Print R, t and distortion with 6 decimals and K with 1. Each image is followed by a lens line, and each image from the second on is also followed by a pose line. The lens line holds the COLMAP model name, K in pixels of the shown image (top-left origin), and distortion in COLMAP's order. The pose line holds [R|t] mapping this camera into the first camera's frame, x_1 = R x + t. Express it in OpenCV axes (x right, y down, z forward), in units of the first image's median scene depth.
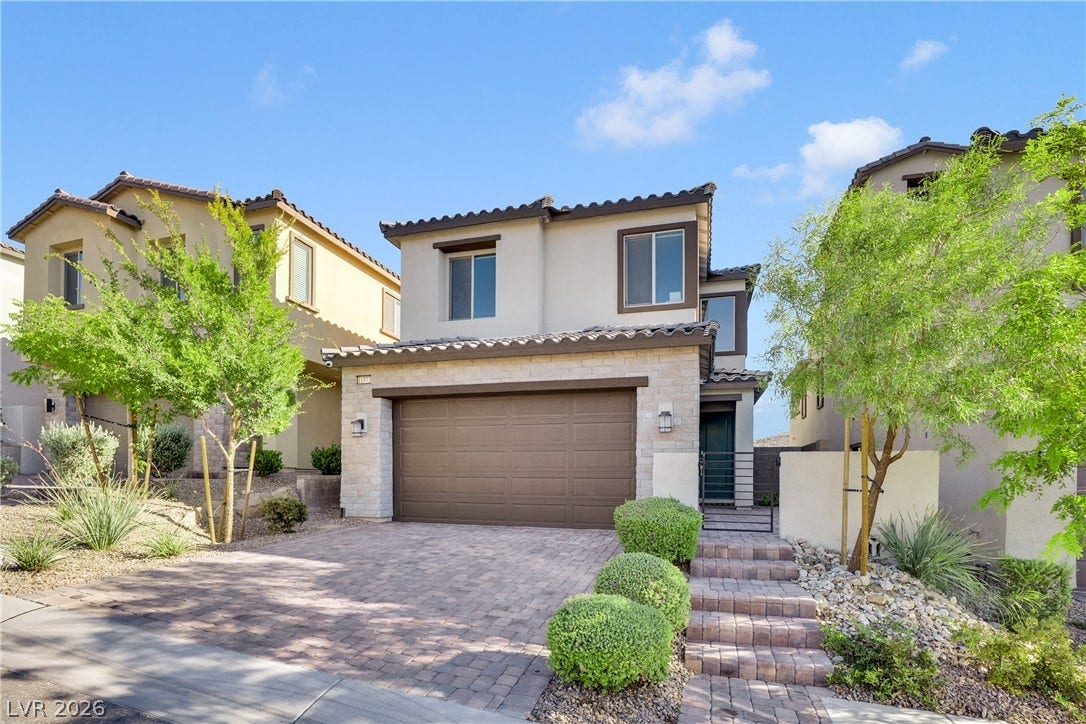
lens RADIAL K [[460.9, 0, 543.1], [0, 460.9, 412.0], [0, 0, 1]] dist [-0.042747, 0.000165]
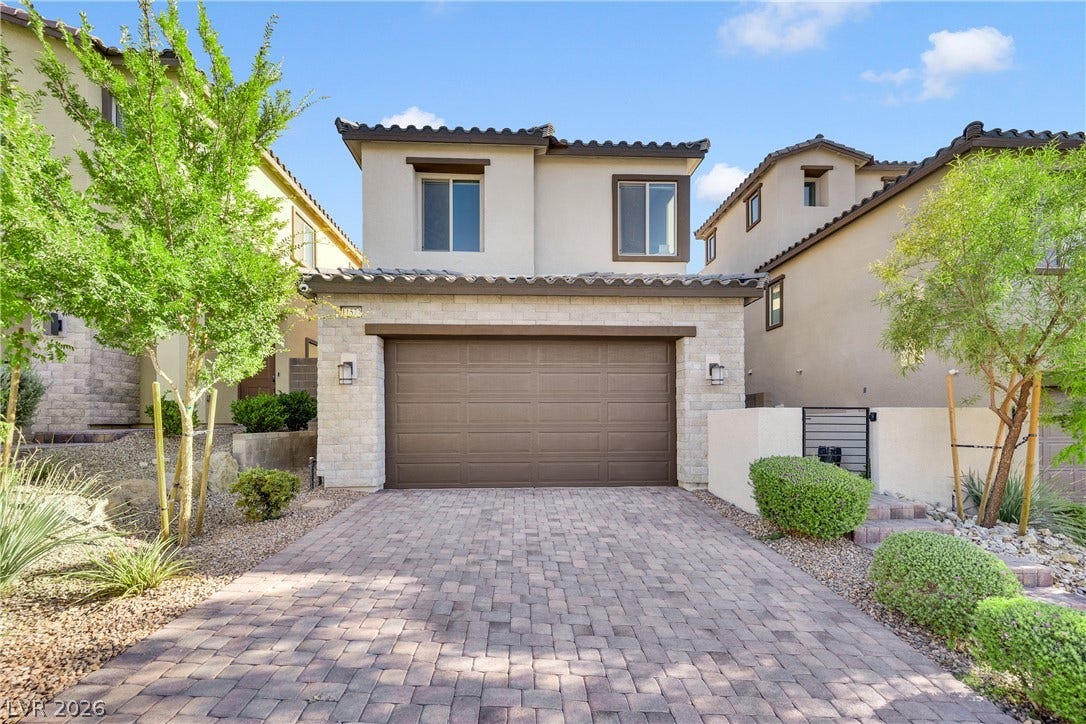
lens RADIAL K [[439.0, 0, 544.0], [0, 439.0, 368.1], [0, 0, 1]] dist [-0.000247, -0.000108]
pose [[0.956200, 0.026073, 0.291552, -0.251850], [-0.030158, 0.999500, 0.009525, 0.007910], [-0.291158, -0.017900, 0.956508, 0.156397]]
